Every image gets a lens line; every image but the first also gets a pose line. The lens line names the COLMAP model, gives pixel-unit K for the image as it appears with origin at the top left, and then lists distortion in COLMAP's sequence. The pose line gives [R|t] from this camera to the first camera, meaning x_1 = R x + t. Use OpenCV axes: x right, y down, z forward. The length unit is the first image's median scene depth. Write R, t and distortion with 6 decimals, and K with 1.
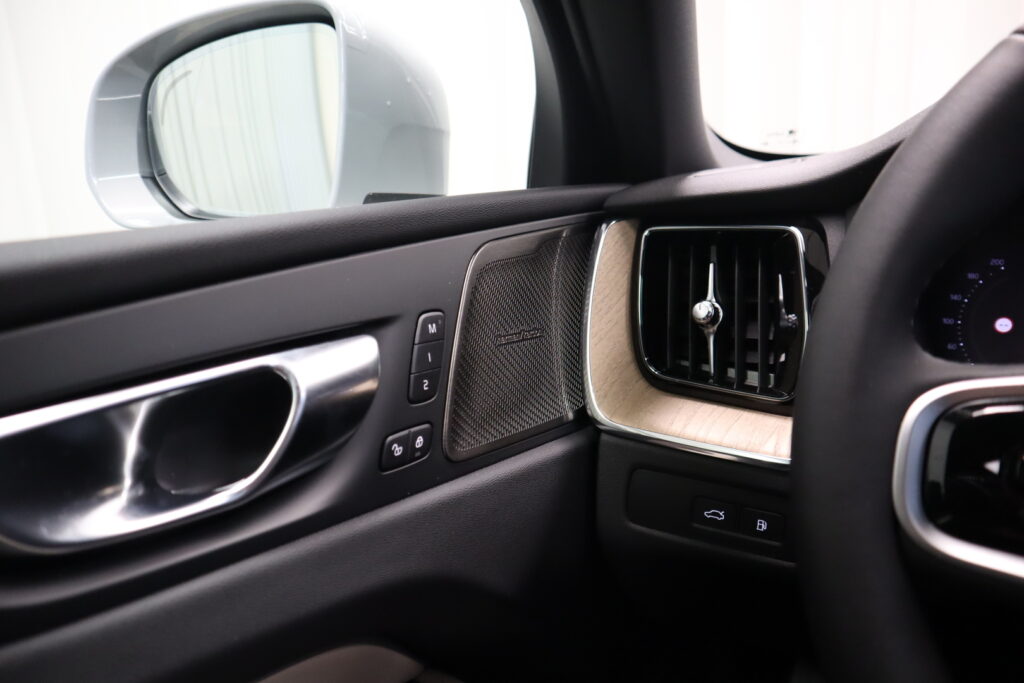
lens RADIAL K [[720.3, 0, 517.8], [0, 720.3, 339.5], [0, 0, 1]] dist [-0.113096, 0.061893]
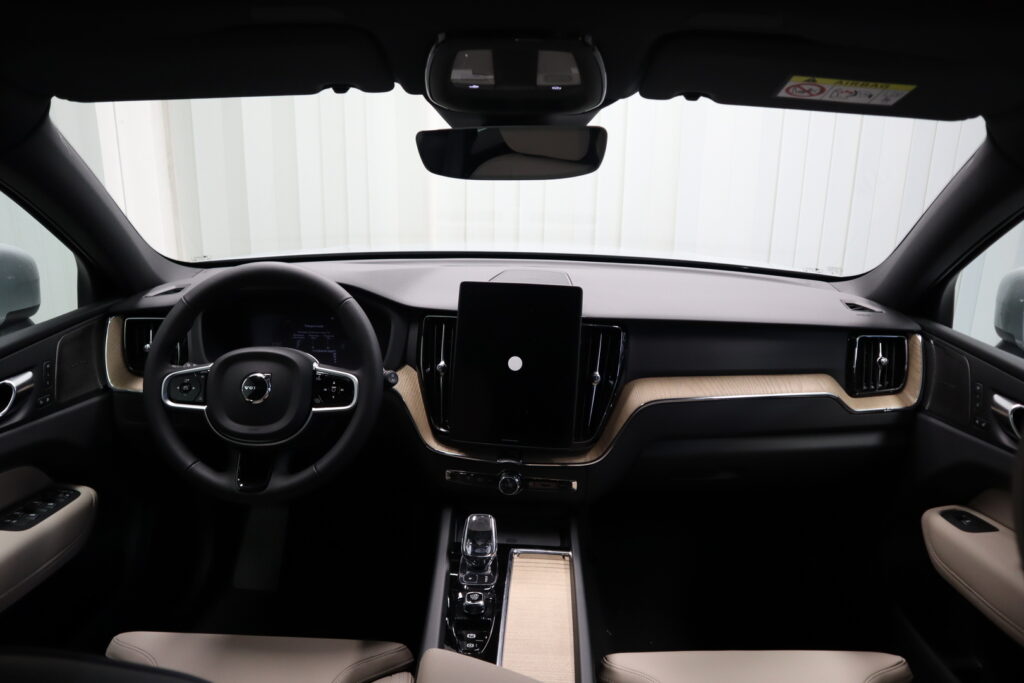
lens RADIAL K [[720.3, 0, 520.1], [0, 720.3, 347.2], [0, 0, 1]] dist [-0.113096, 0.061893]
pose [[0.855216, -0.095265, 0.509441, 0.122519], [0.064917, 0.994910, 0.077068, -0.198026], [-0.514190, -0.032839, 0.857047, -2.755067]]
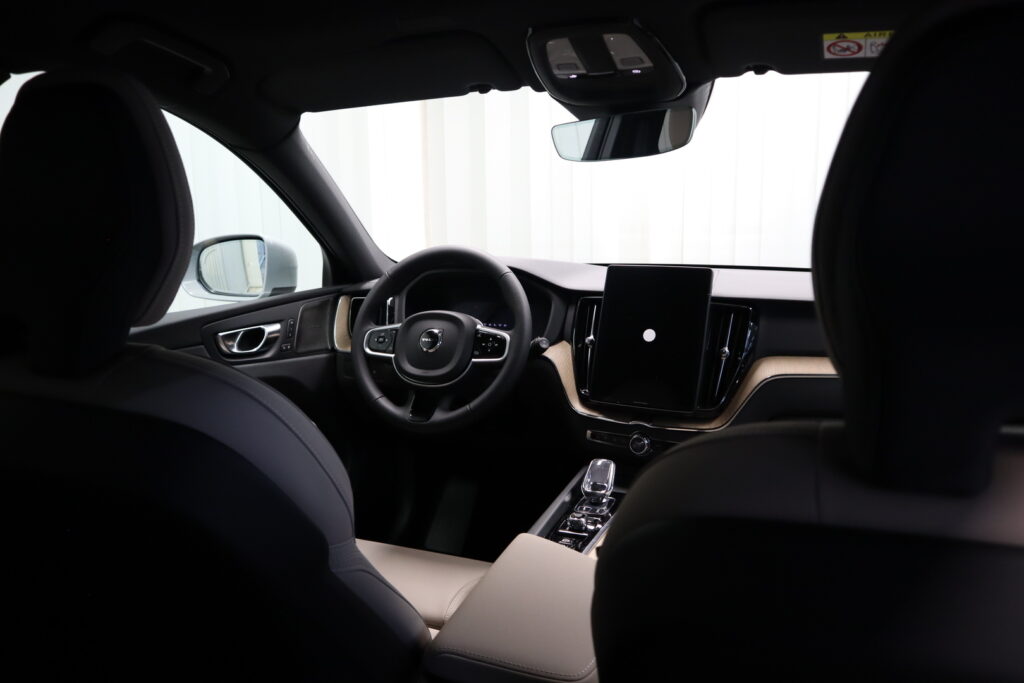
lens RADIAL K [[720.3, 0, 513.5], [0, 720.3, 340.1], [0, 0, 1]] dist [-0.113096, 0.061893]
pose [[0.984655, -0.009532, 0.174253, 0.443458], [0.018580, 0.998558, -0.050370, 0.324764], [-0.173521, 0.052835, 0.983412, -3.429224]]
